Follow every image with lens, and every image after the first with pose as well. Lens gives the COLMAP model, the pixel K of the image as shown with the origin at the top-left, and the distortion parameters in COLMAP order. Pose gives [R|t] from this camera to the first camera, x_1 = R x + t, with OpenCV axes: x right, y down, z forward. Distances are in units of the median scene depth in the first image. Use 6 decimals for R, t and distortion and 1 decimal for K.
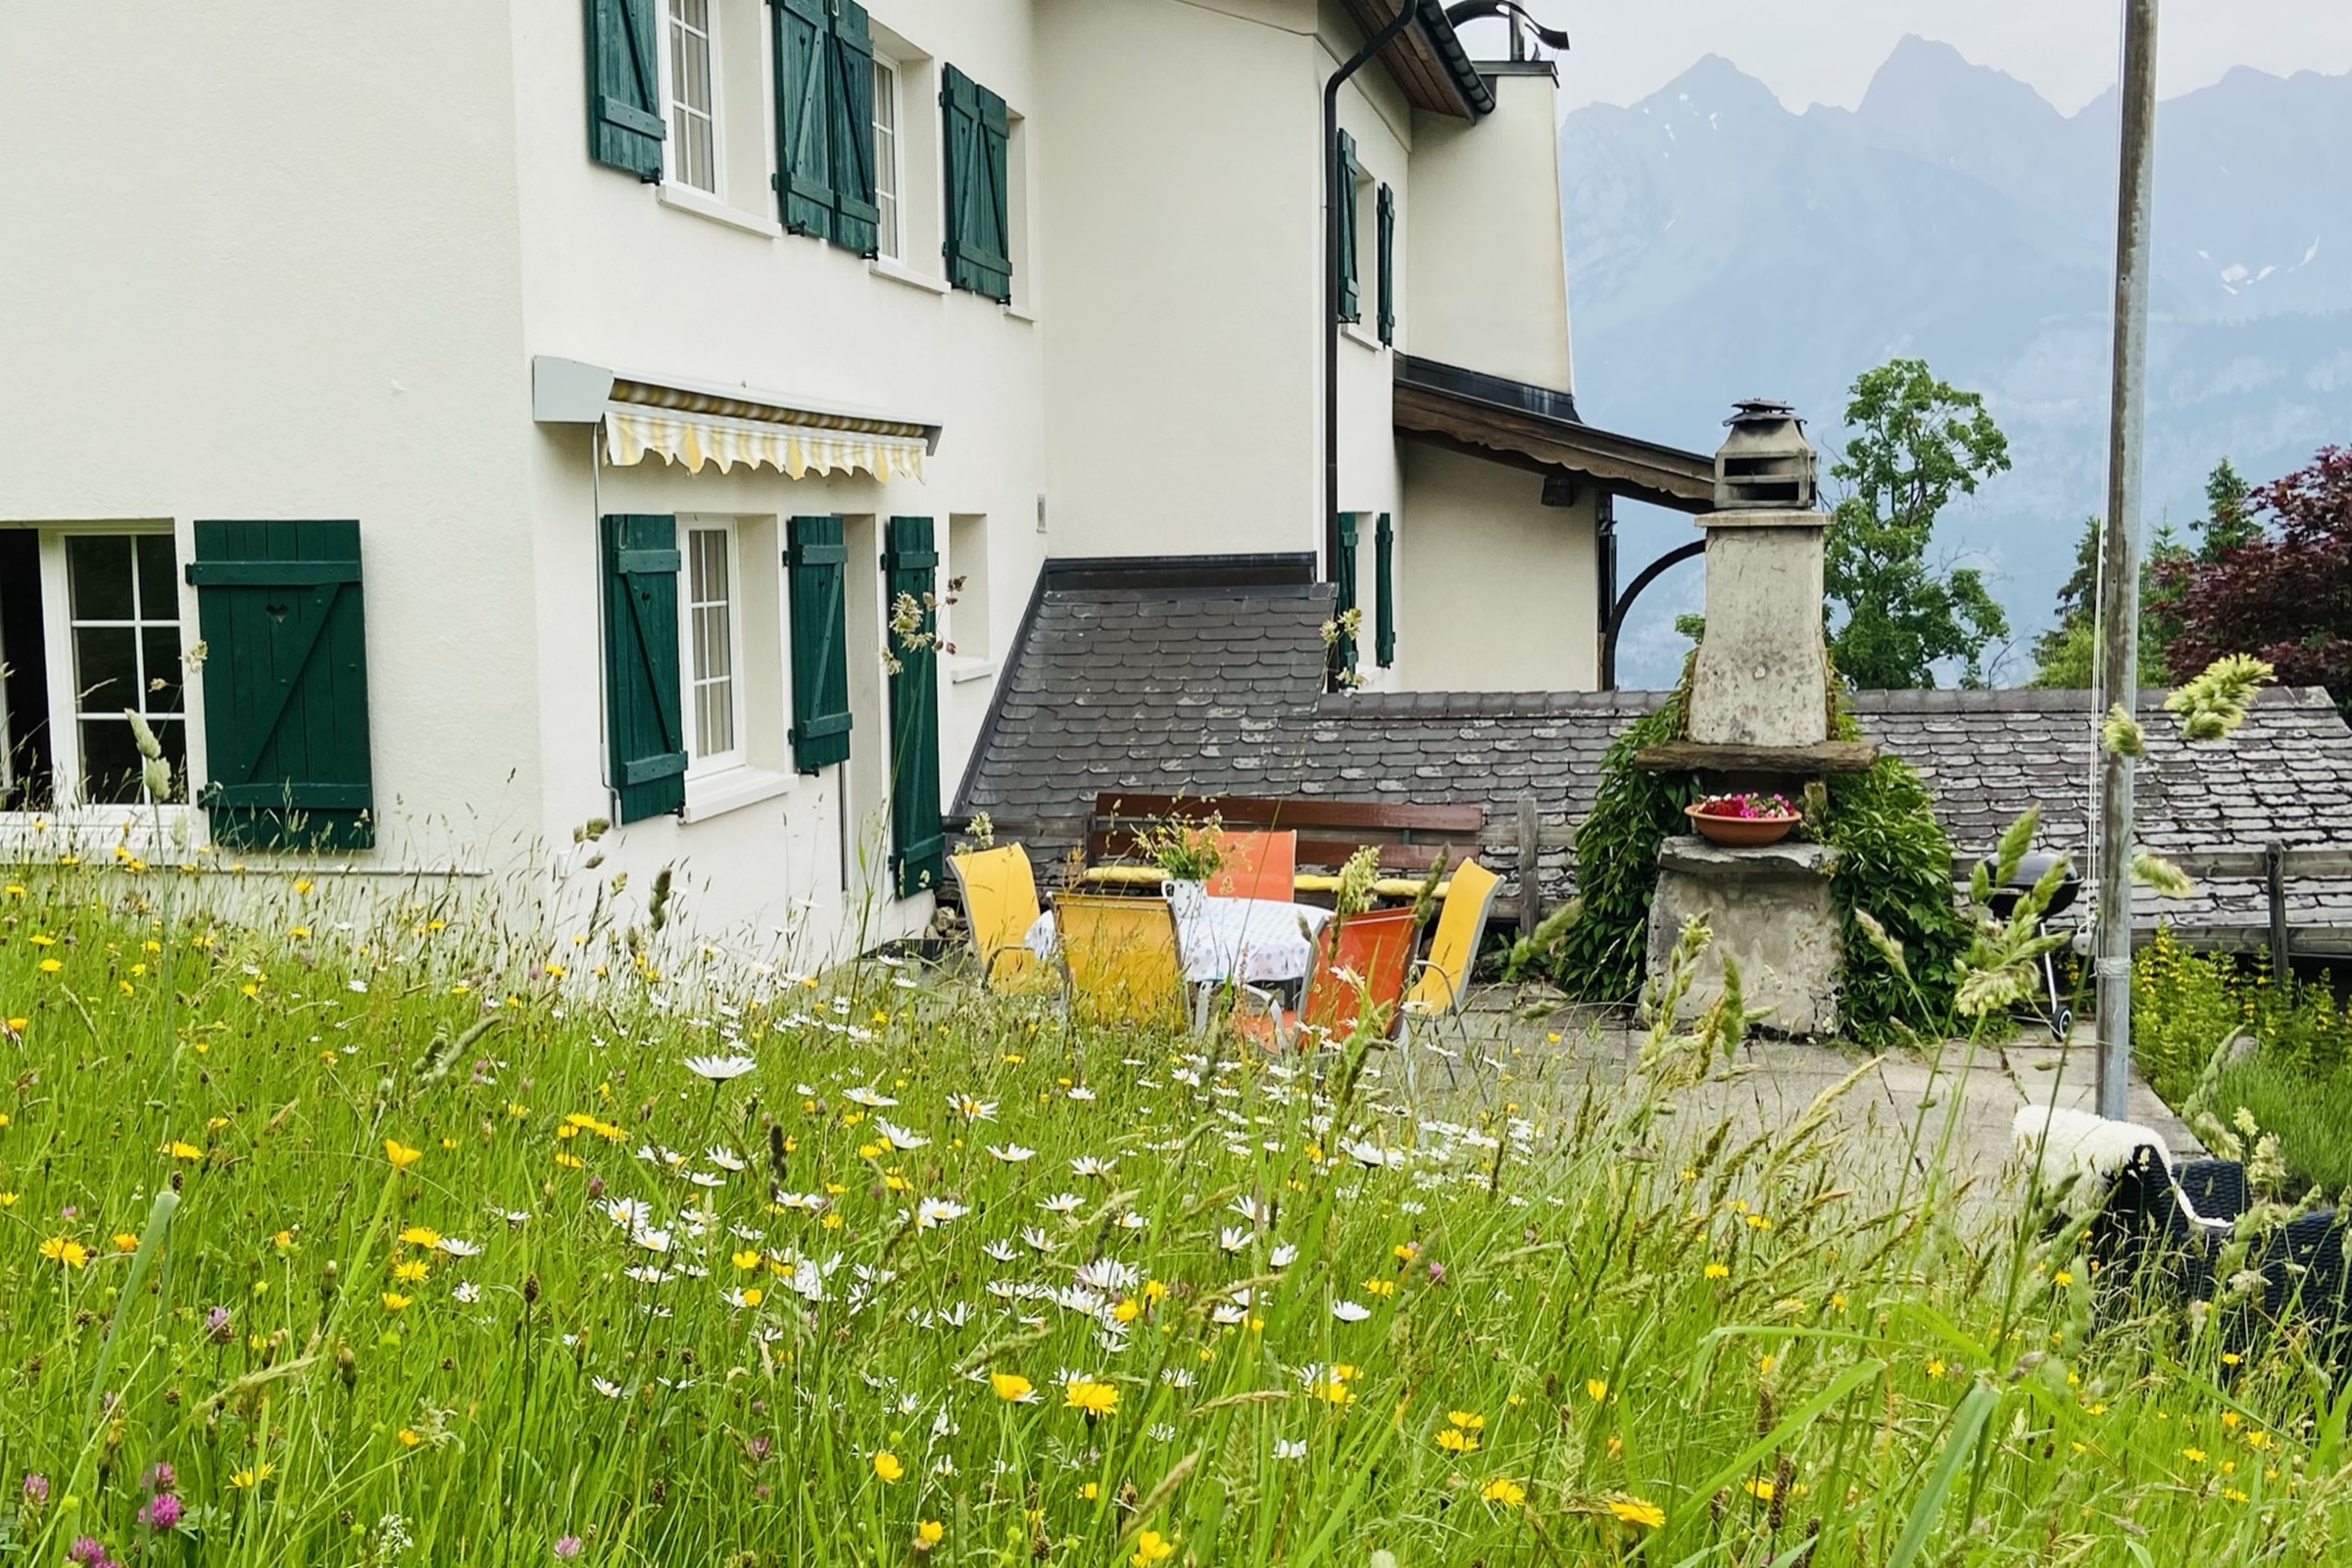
lens RADIAL K [[2633.1, 0, 1174.3], [0, 2633.1, 787.2], [0, 0, 1]] dist [0.052880, 0.000000]
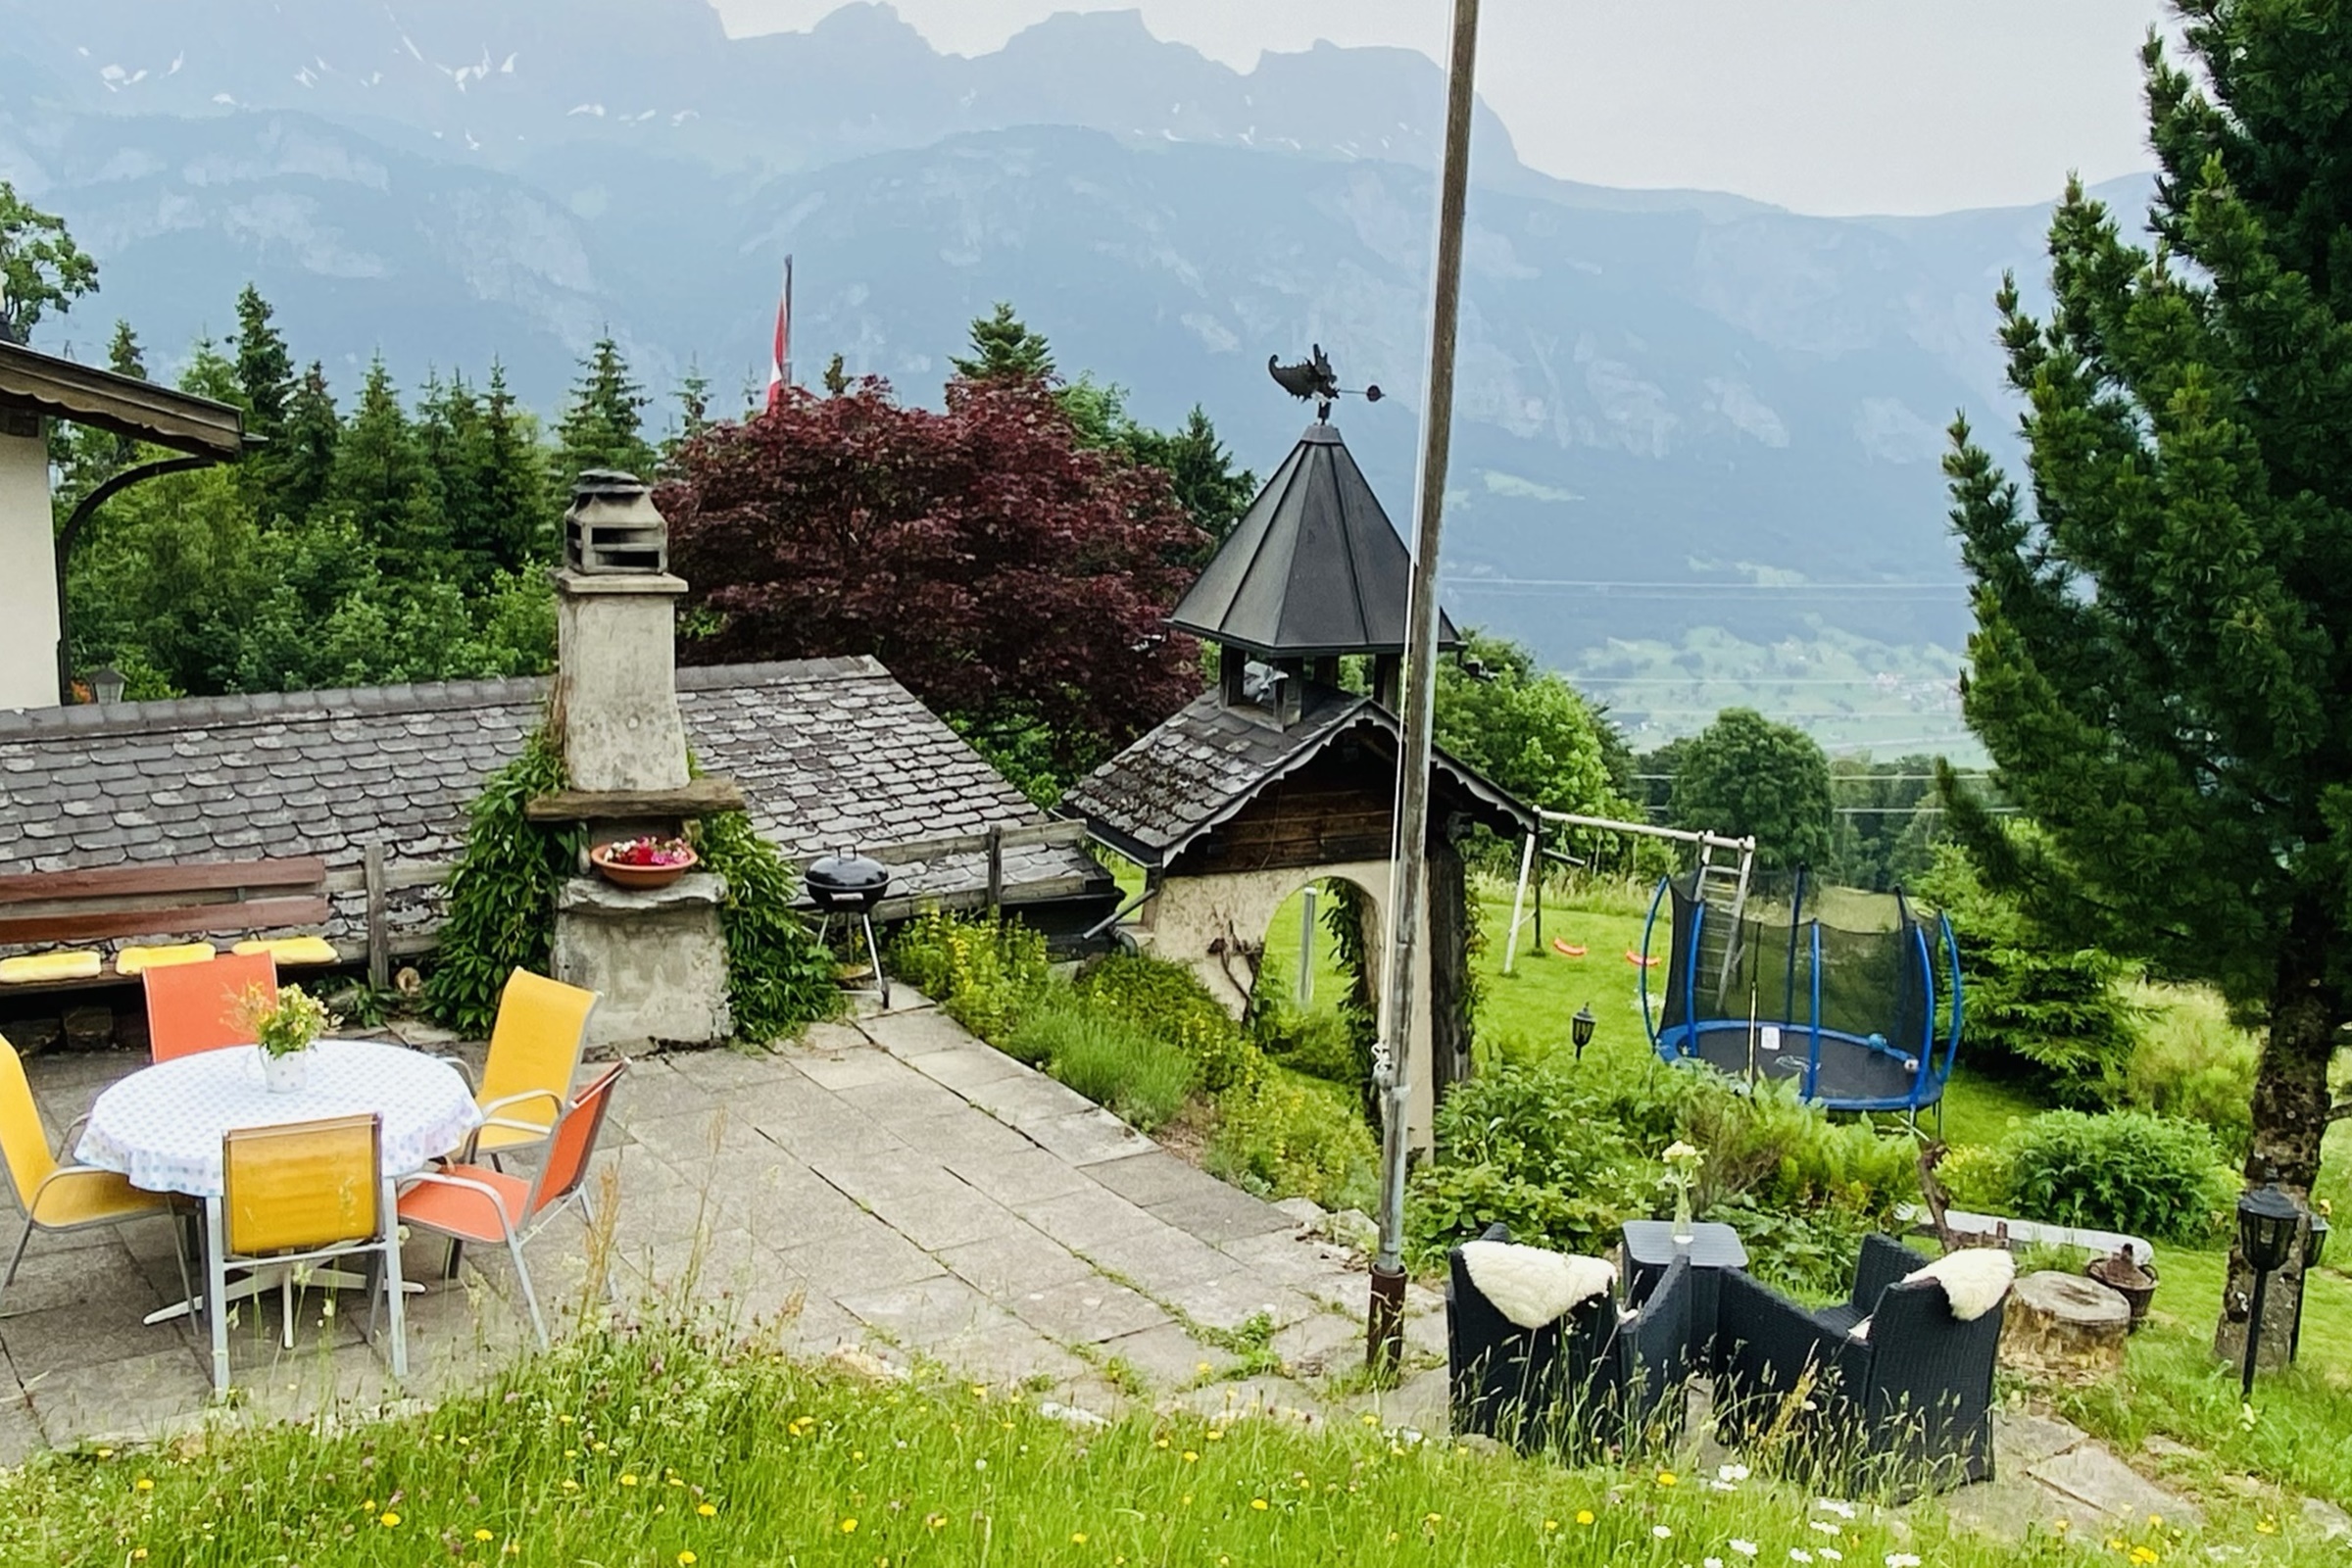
lens RADIAL K [[2104.8, 0, 1177.7], [0, 2104.8, 781.1], [0, 0, 1]] dist [0.062280, -0.050442]
pose [[0.652886, -0.111661, 0.749180, -0.272673], [0.009478, 0.990202, 0.139324, -0.130092], [-0.757397, -0.083862, 0.647547, 0.233284]]
